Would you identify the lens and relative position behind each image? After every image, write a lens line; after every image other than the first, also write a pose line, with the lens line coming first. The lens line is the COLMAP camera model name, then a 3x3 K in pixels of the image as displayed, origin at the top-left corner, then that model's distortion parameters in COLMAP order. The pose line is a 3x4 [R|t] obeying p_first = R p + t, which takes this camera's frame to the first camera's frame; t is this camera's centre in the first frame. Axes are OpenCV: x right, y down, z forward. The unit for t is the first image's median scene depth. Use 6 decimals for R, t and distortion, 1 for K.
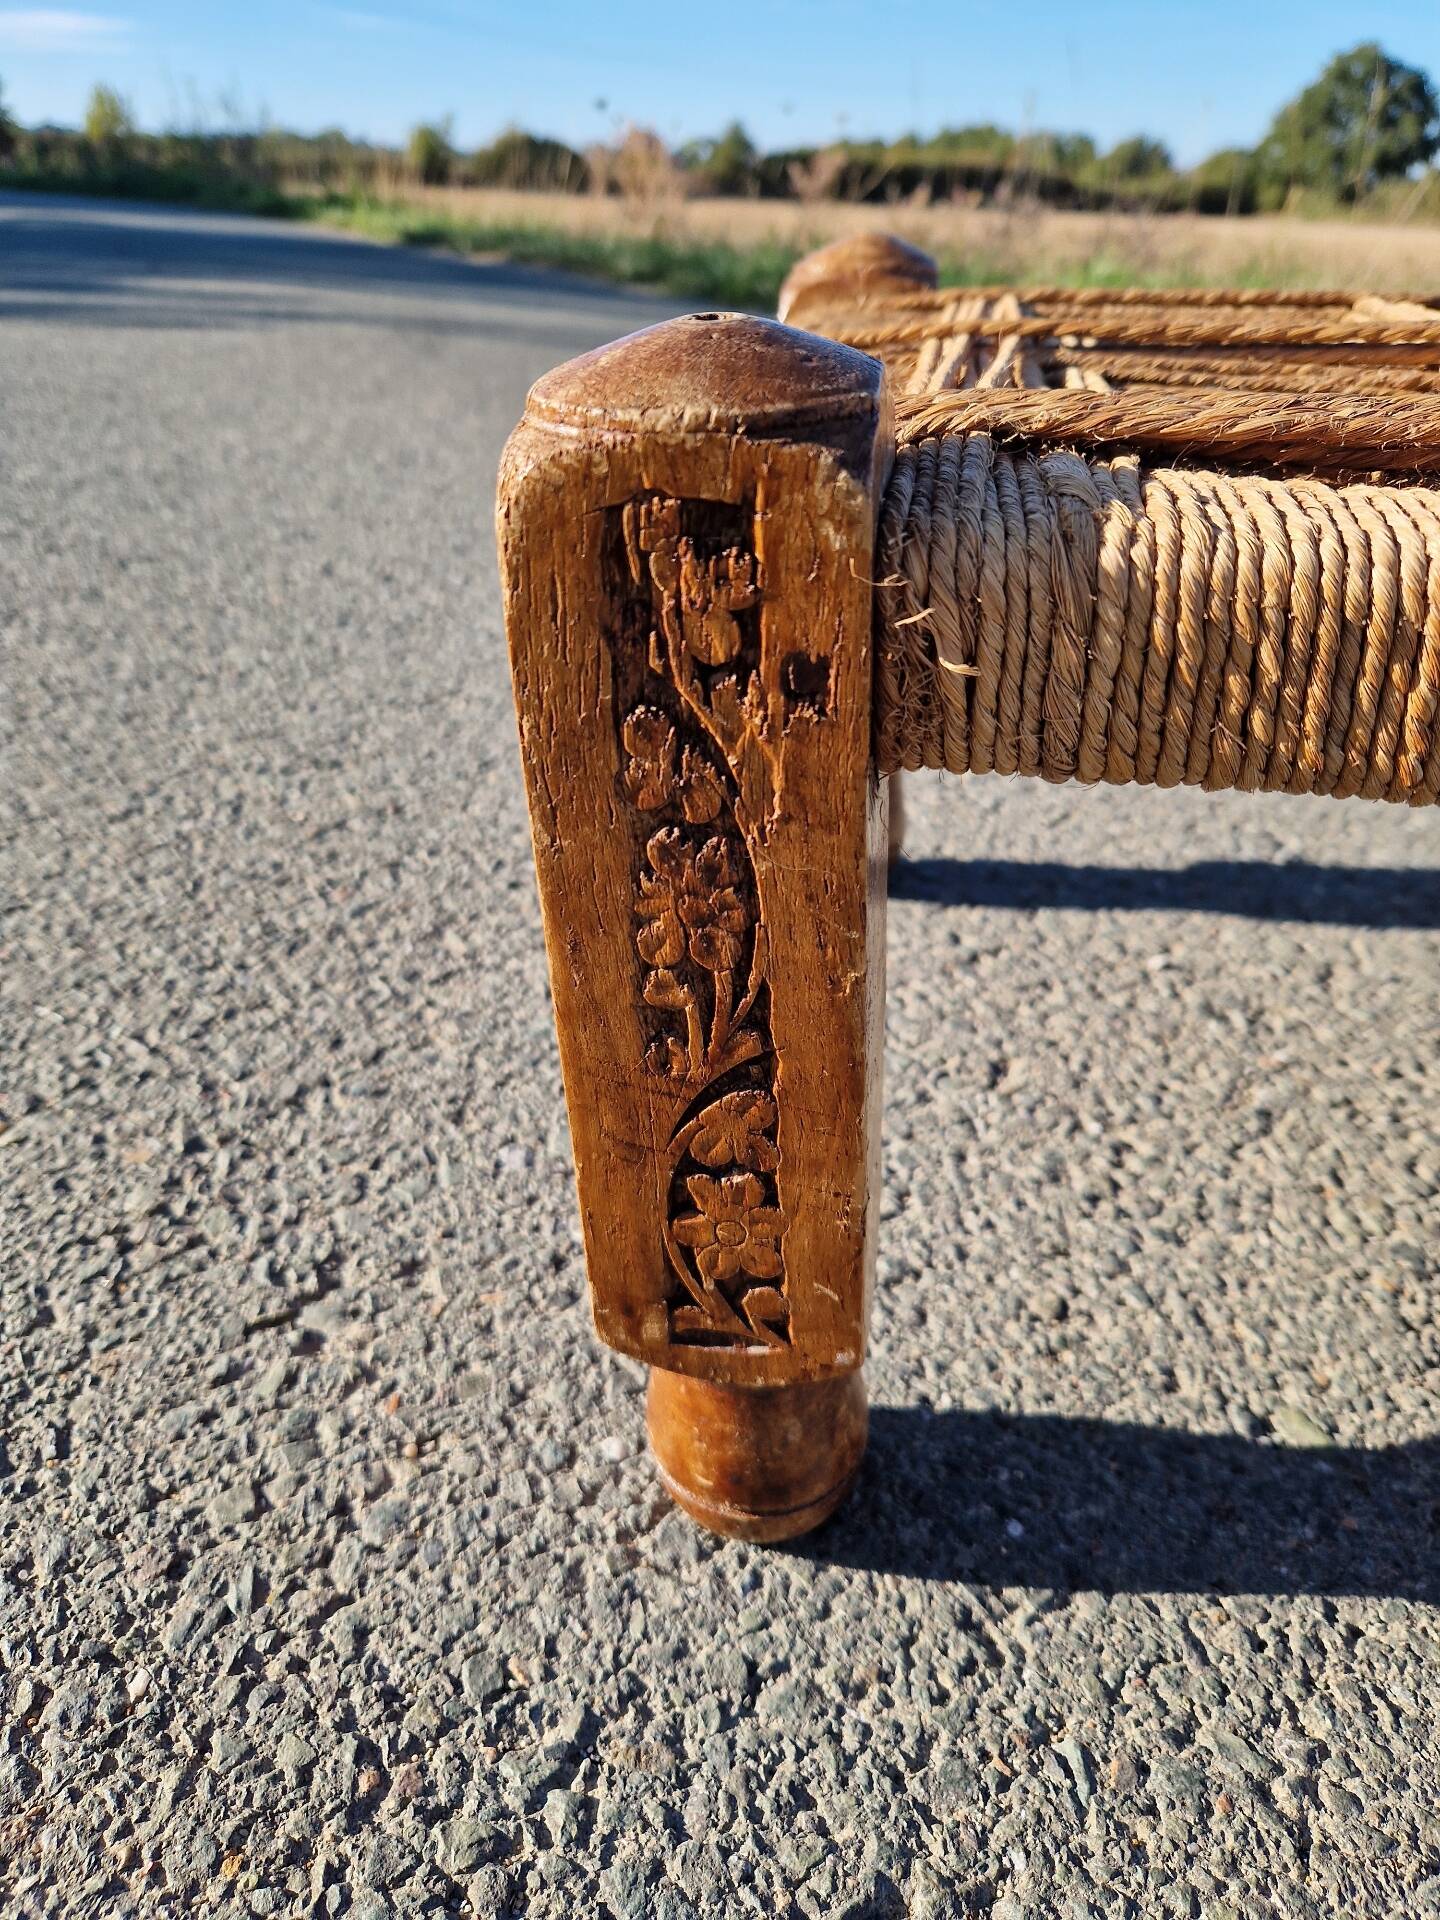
lens RADIAL K [[1354.5, 0, 709.8], [0, 1354.5, 950.6], [0, 0, 1]] dist [0.046543, -0.045545]
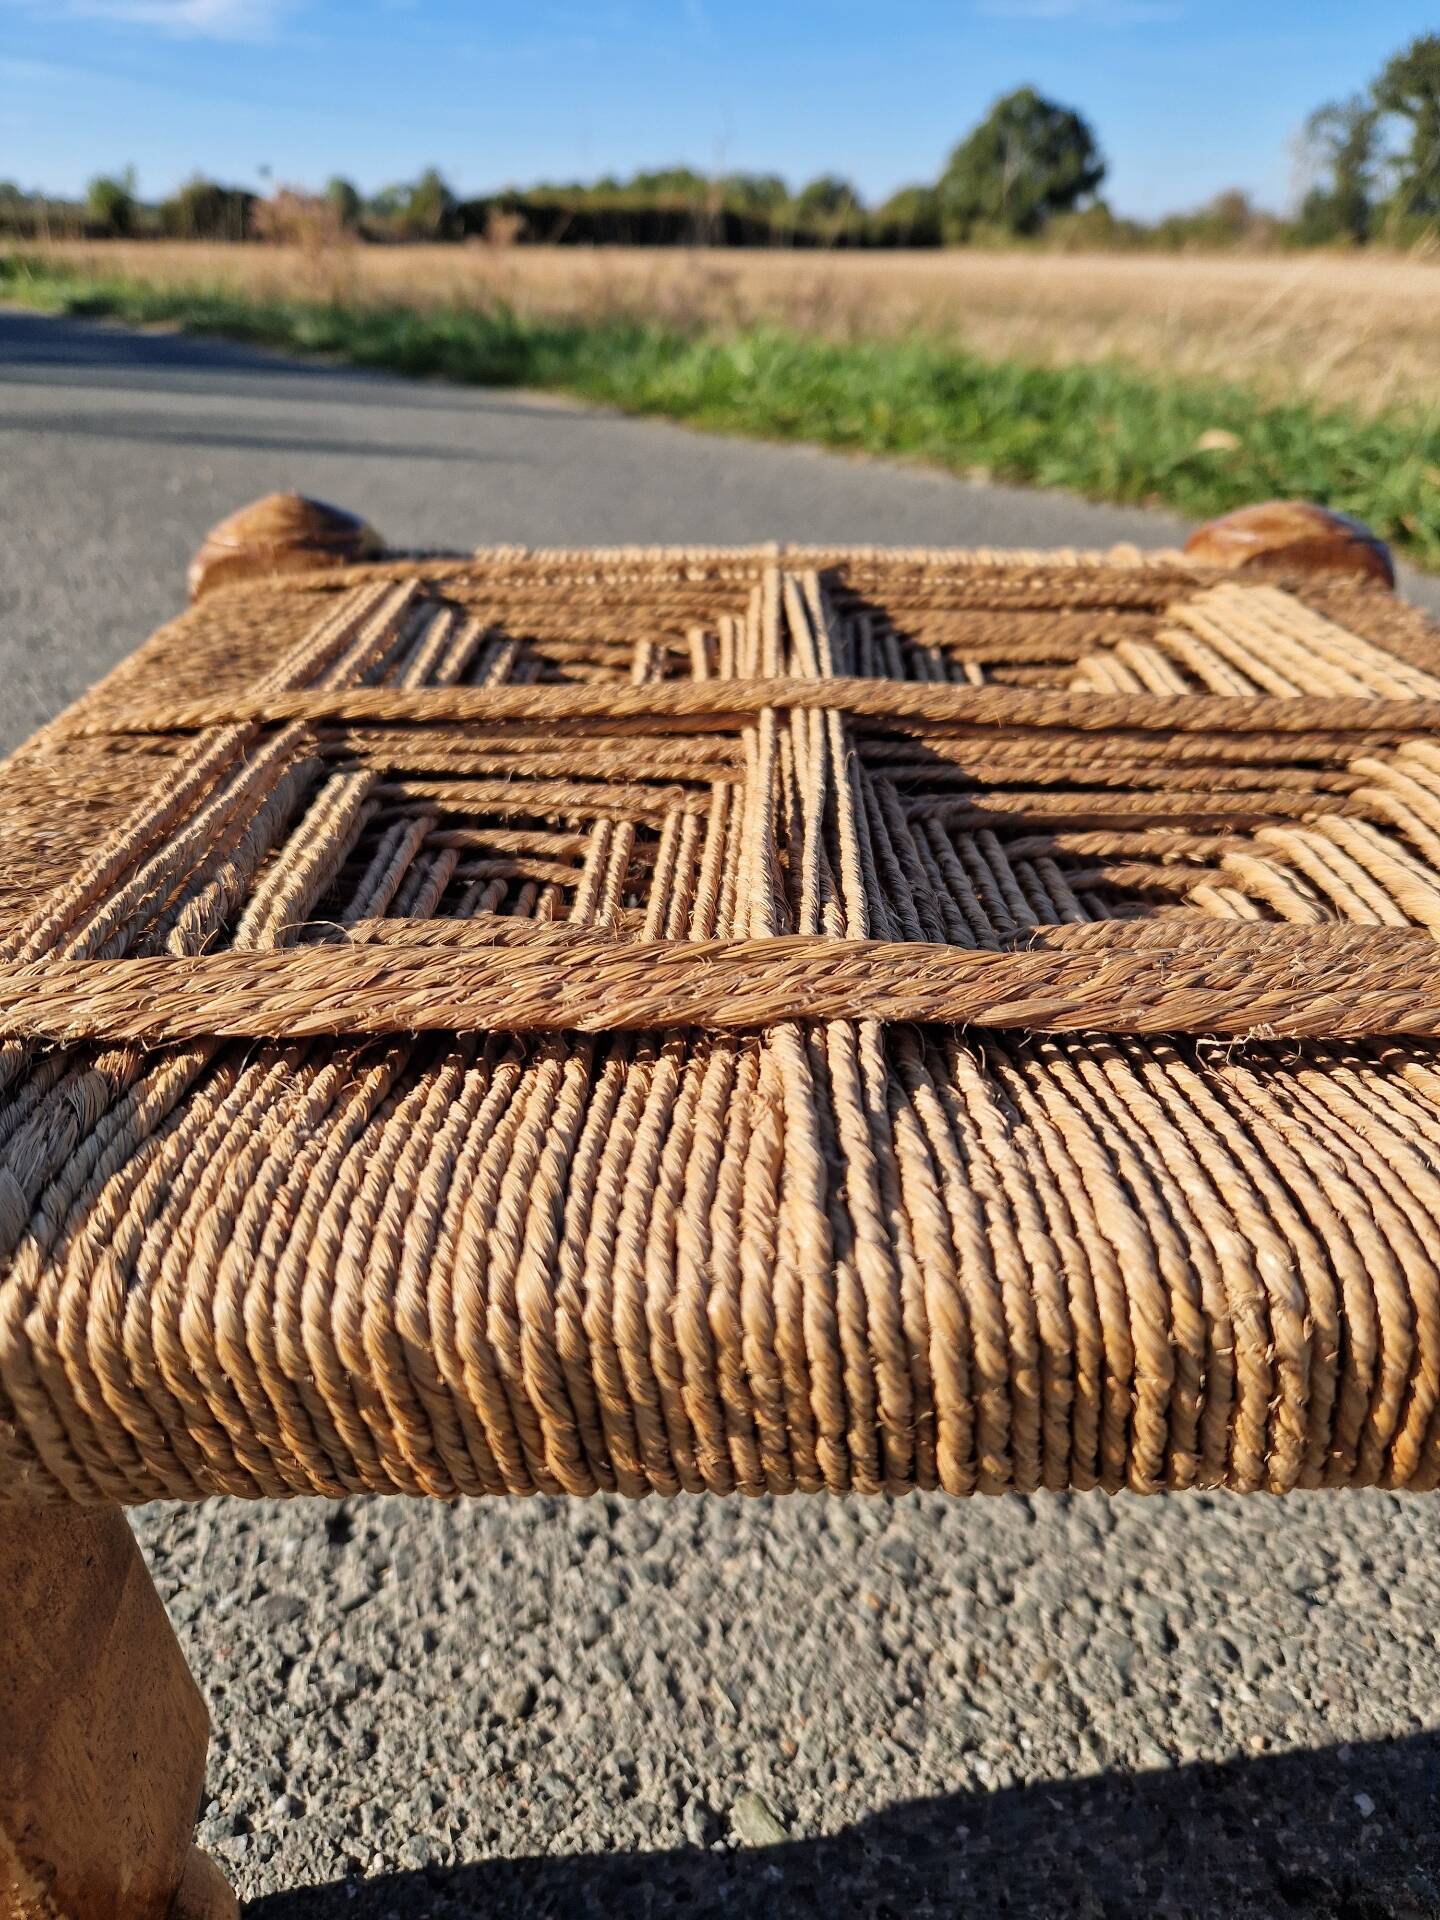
lens RADIAL K [[1354.5, 0, 711.0], [0, 1354.5, 950.9], [0, 0, 1]] dist [0.046543, -0.045545]
pose [[0.982618, -0.102151, 0.155004, 0.305046], [0.105457, 0.994336, -0.013235, -0.229742], [-0.152774, 0.029351, 0.987825, 0.054497]]
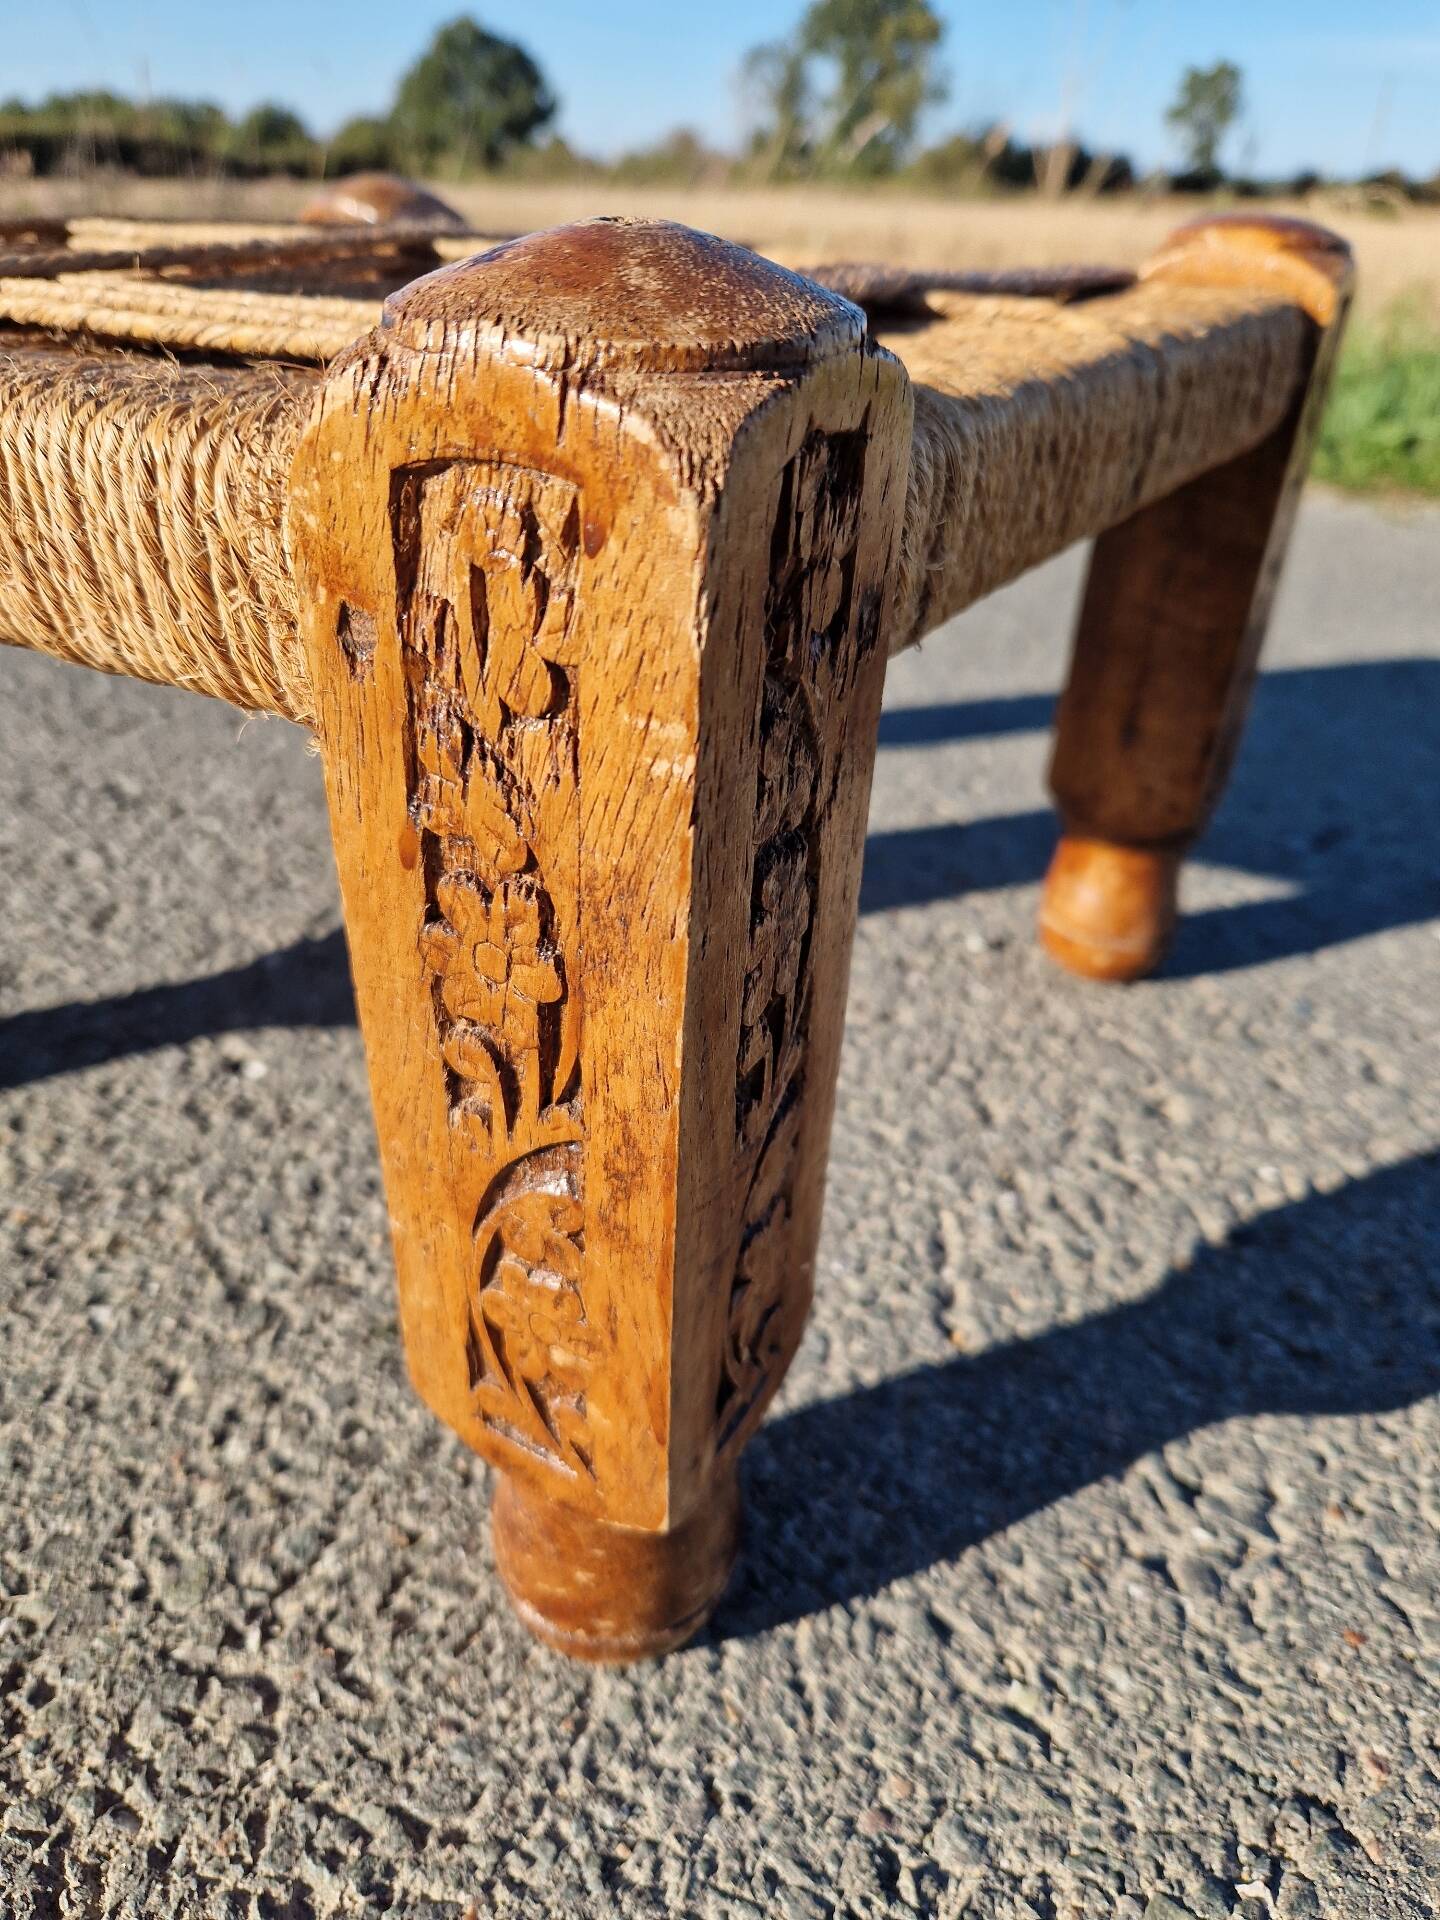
lens RADIAL K [[1390.6, 0, 727.2], [0, 1390.6, 964.7], [0, 0, 1]] dist [0.012486, -0.032465]
pose [[0.863747, -0.253110, 0.435749, 0.591461], [0.245362, 0.966522, 0.075056, 0.129453], [-0.440158, 0.042087, 0.896933, -0.126774]]
